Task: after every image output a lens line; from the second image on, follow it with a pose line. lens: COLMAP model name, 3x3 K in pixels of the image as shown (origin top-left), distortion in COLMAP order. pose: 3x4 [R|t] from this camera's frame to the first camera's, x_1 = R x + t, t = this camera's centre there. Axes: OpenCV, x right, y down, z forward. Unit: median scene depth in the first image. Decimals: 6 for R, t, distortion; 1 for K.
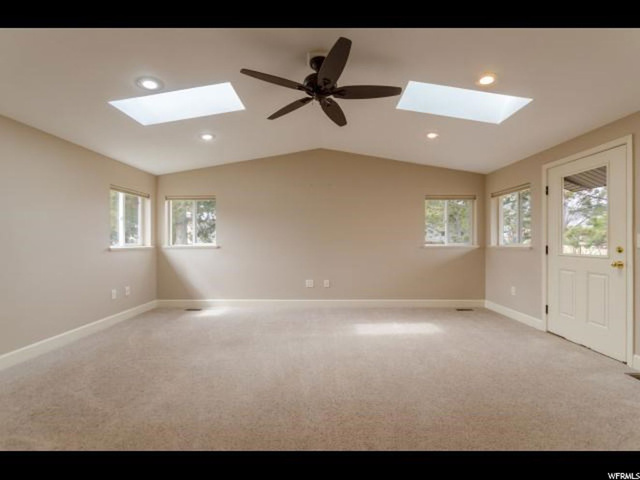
lens RADIAL K [[280.6, 0, 321.6], [0, 280.6, 242.3], [0, 0, 1]] dist [0.010748, 0.000180]
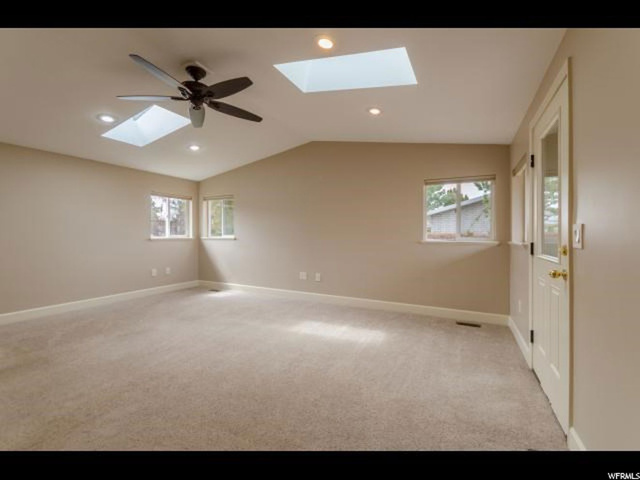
lens RADIAL K [[280.6, 0, 321.8], [0, 280.6, 234.5], [0, 0, 1]] dist [0.010748, 0.000180]
pose [[0.891839, 0.006759, -0.452302, 0.495370], [-0.009195, 0.999953, -0.003188, -0.000428], [0.452259, 0.007002, 0.891859, 0.129445]]
